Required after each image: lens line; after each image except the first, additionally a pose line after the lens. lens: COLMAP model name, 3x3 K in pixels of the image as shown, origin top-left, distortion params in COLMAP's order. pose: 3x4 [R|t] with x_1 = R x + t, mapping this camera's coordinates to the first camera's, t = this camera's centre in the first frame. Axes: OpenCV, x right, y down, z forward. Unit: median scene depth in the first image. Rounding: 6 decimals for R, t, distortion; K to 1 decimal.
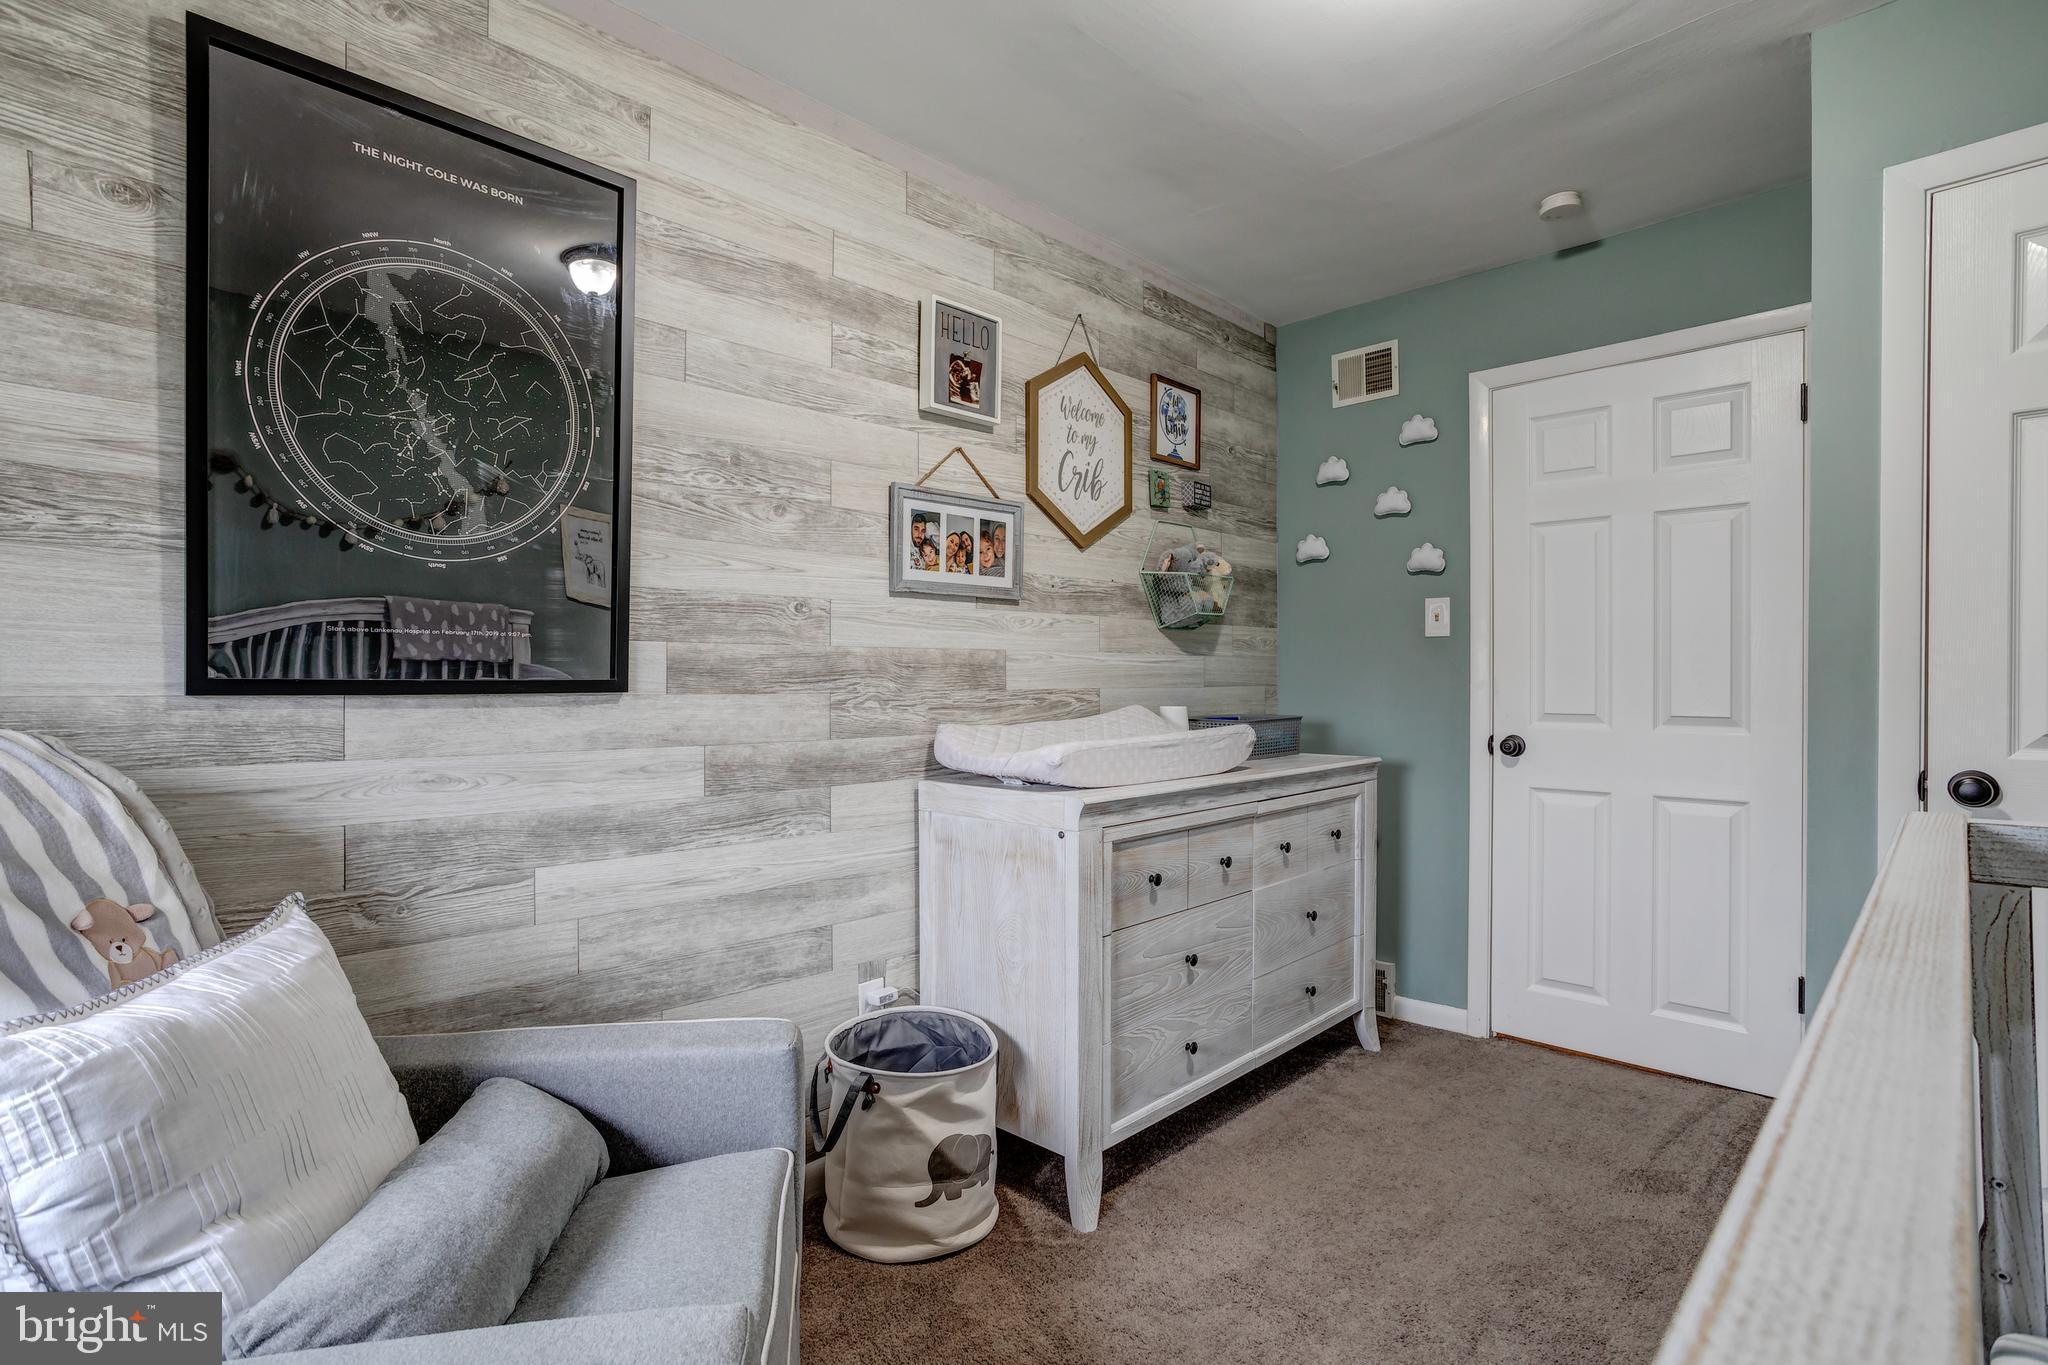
lens RADIAL K [[1002.3, 0, 1027.1], [0, 1002.3, 683.2], [0, 0, 1]] dist [-0.041135, 0.024734]
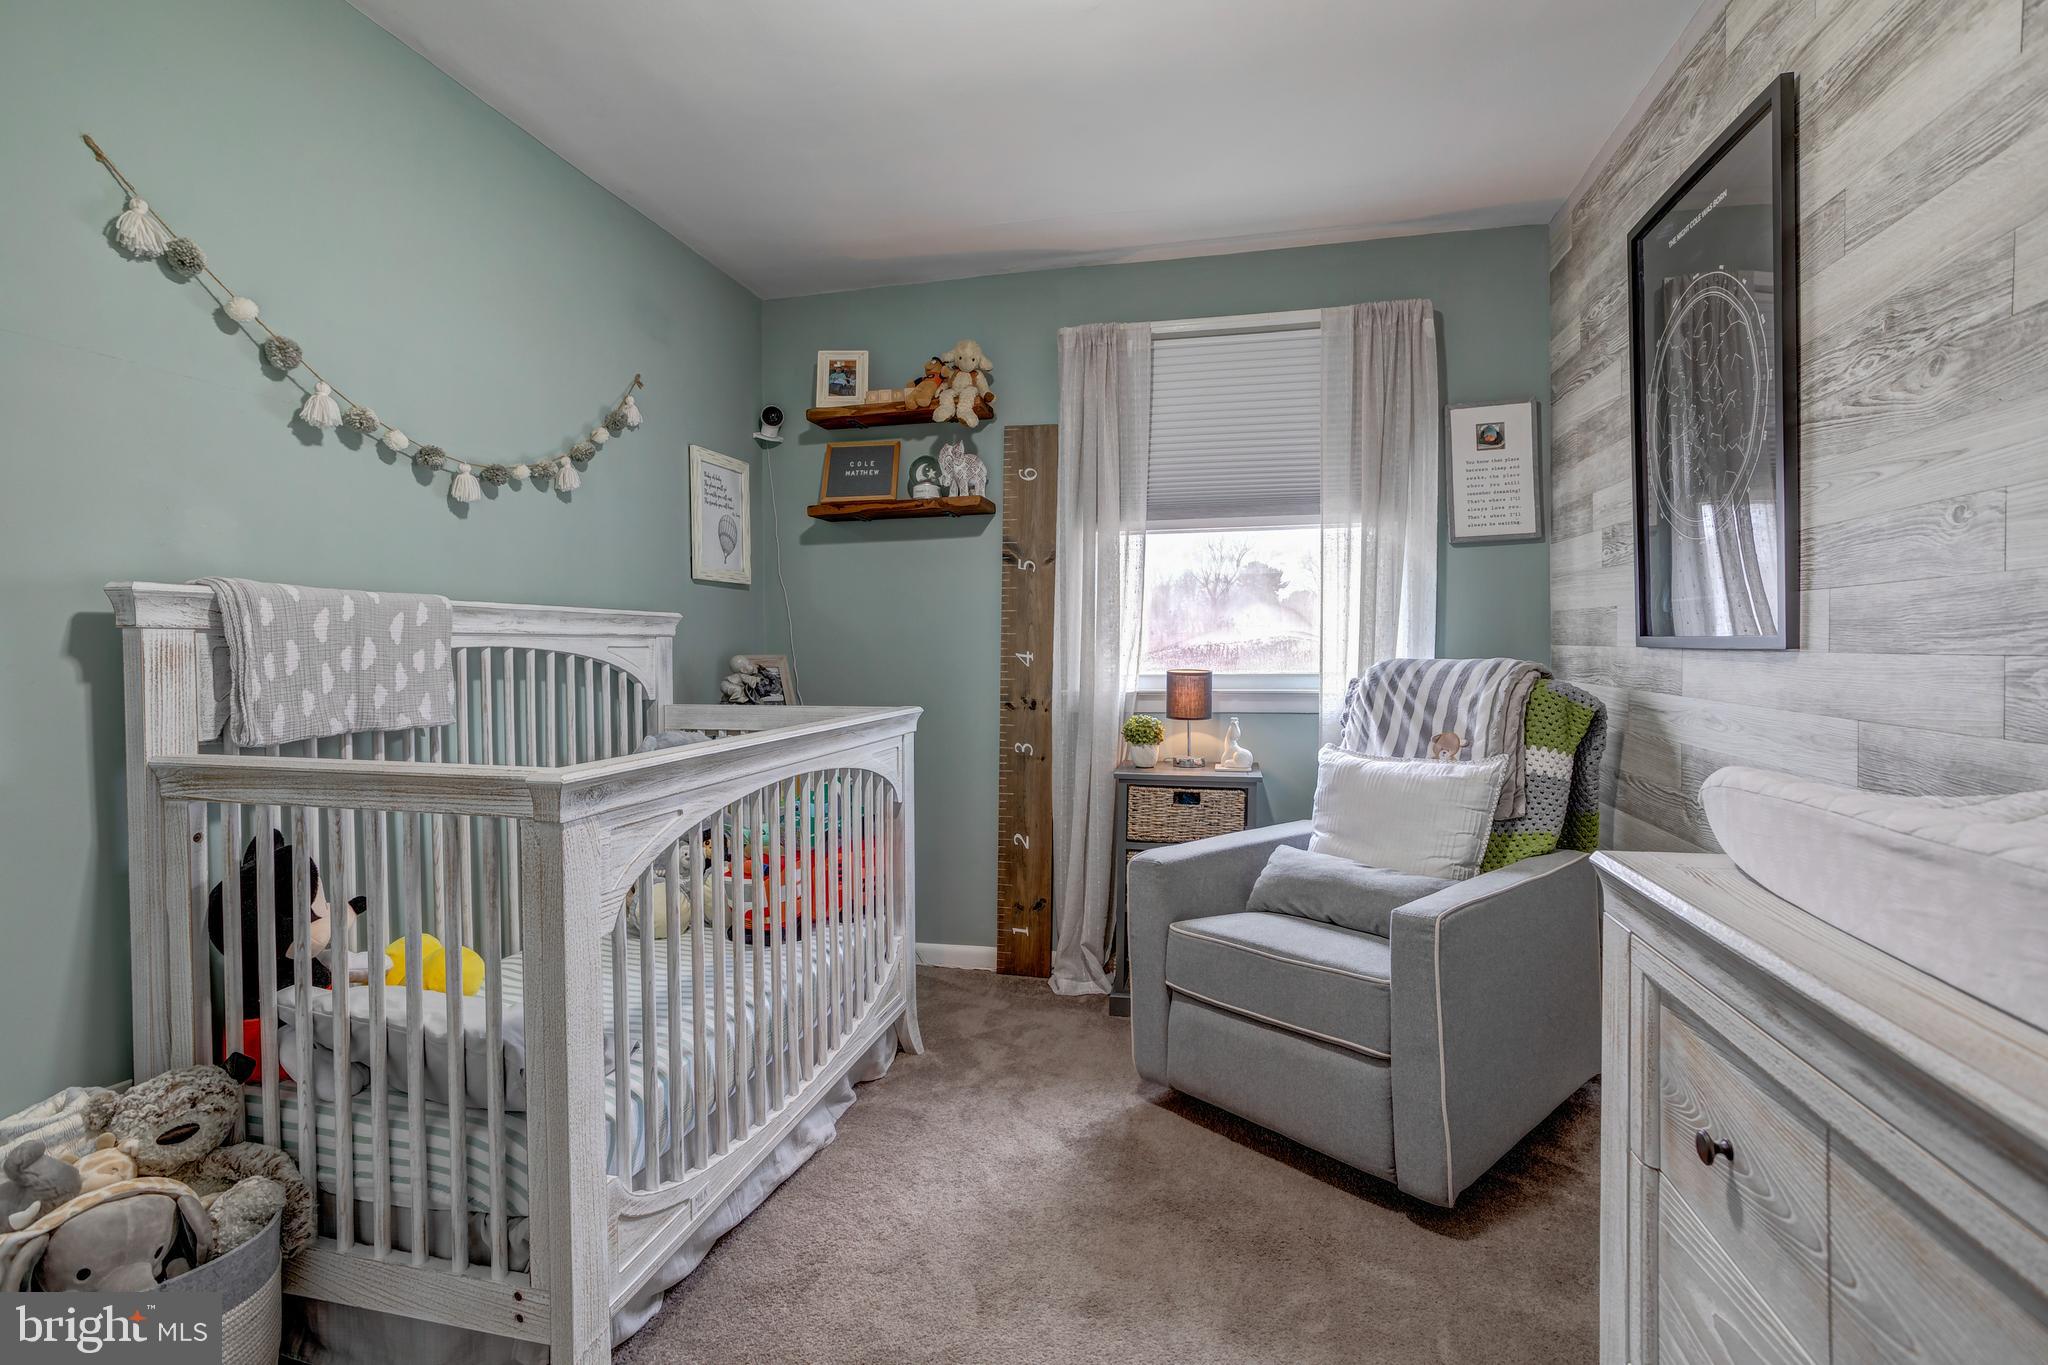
lens RADIAL K [[1002.3, 0, 1022.7], [0, 1002.3, 669.2], [0, 0, 1]] dist [-0.041135, 0.024734]
pose [[-0.863074, 0.022670, -0.504569, 0.571551], [0.011623, 0.999619, 0.025031, -0.002770], [0.504944, 0.015739, -0.863009, 1.246296]]
